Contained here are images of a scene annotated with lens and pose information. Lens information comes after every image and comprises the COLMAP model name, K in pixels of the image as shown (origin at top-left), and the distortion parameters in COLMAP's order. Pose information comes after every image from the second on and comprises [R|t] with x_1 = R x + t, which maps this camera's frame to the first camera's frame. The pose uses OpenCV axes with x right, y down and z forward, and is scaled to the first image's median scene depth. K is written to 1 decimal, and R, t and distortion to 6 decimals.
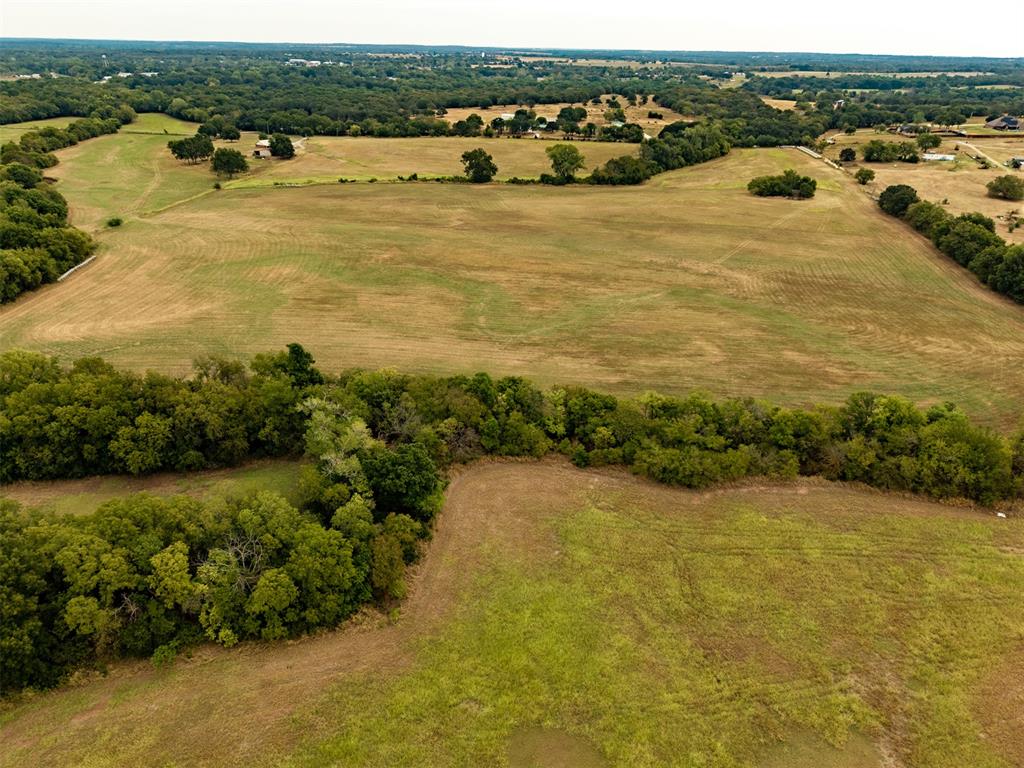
lens RADIAL K [[685.3, 0, 512.0], [0, 685.3, 384.0], [0, 0, 1]] dist [0.023720, -0.023905]
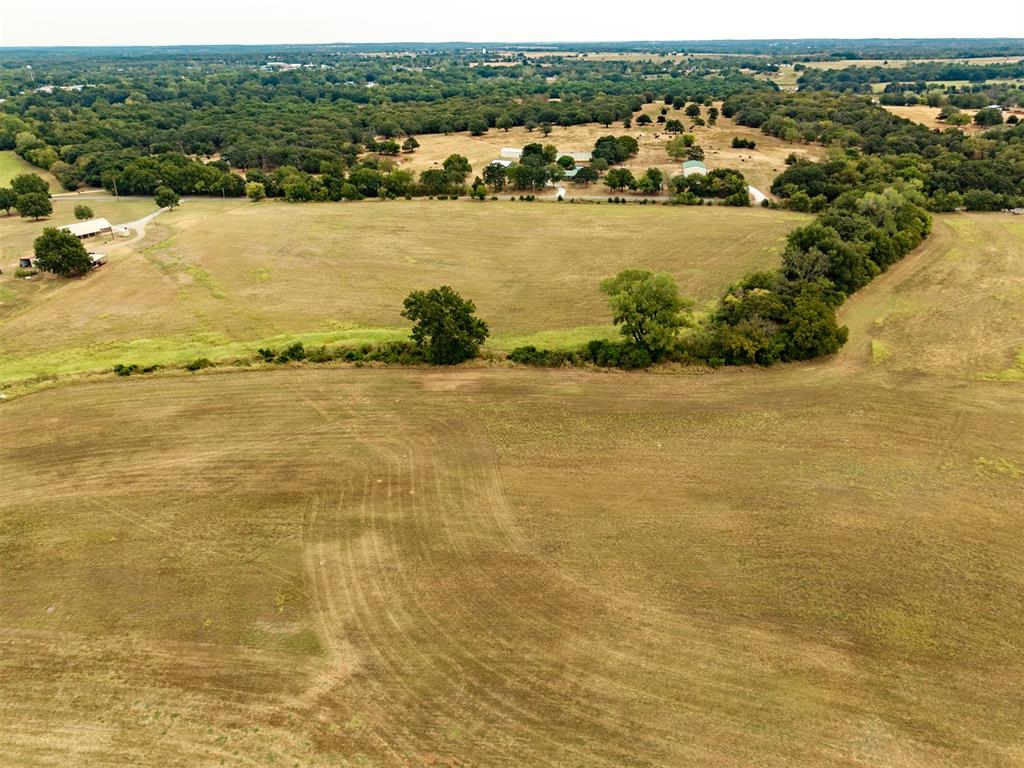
lens RADIAL K [[685.3, 0, 512.0], [0, 685.3, 384.0], [0, 0, 1]] dist [0.023720, -0.023905]
pose [[0.999650, -0.021288, -0.015690, -0.000005], [0.021386, 0.999753, 0.006115, -0.193627], [0.015556, -0.006448, 0.999858, 0.393920]]
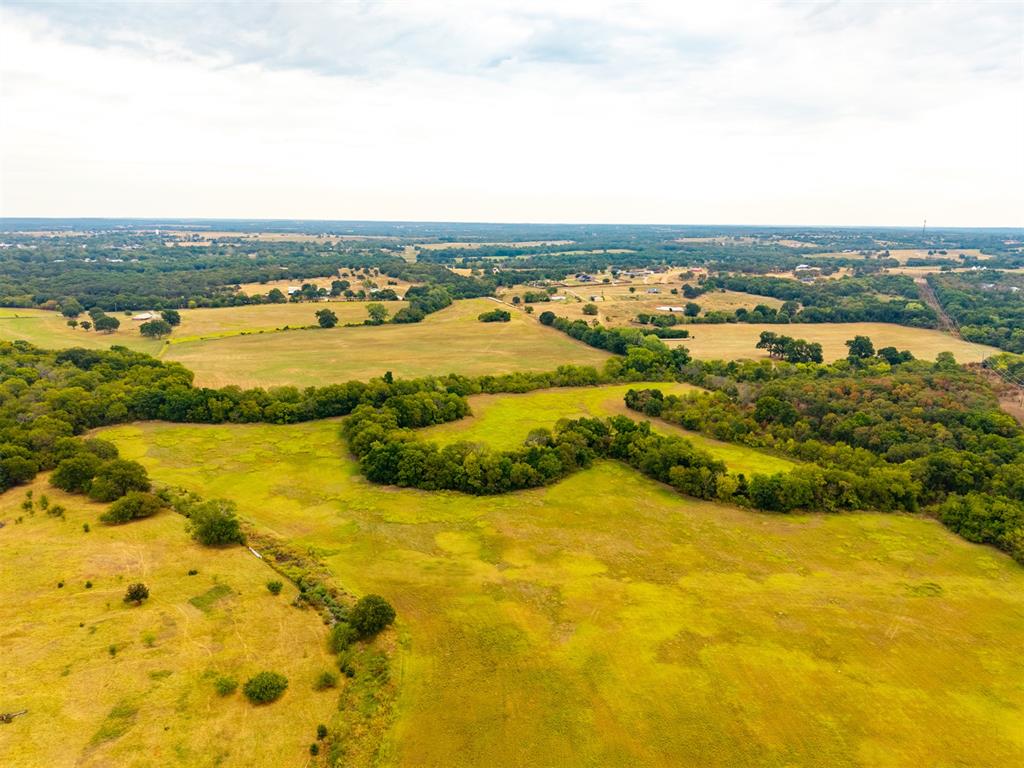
lens RADIAL K [[685.3, 0, 512.0], [0, 685.3, 384.0], [0, 0, 1]] dist [0.023720, -0.023905]
pose [[0.887166, -0.115252, 0.446825, -0.286598], [0.207575, 0.964482, -0.163363, 0.142193], [-0.412127, 0.237680, 0.879579, -0.433147]]
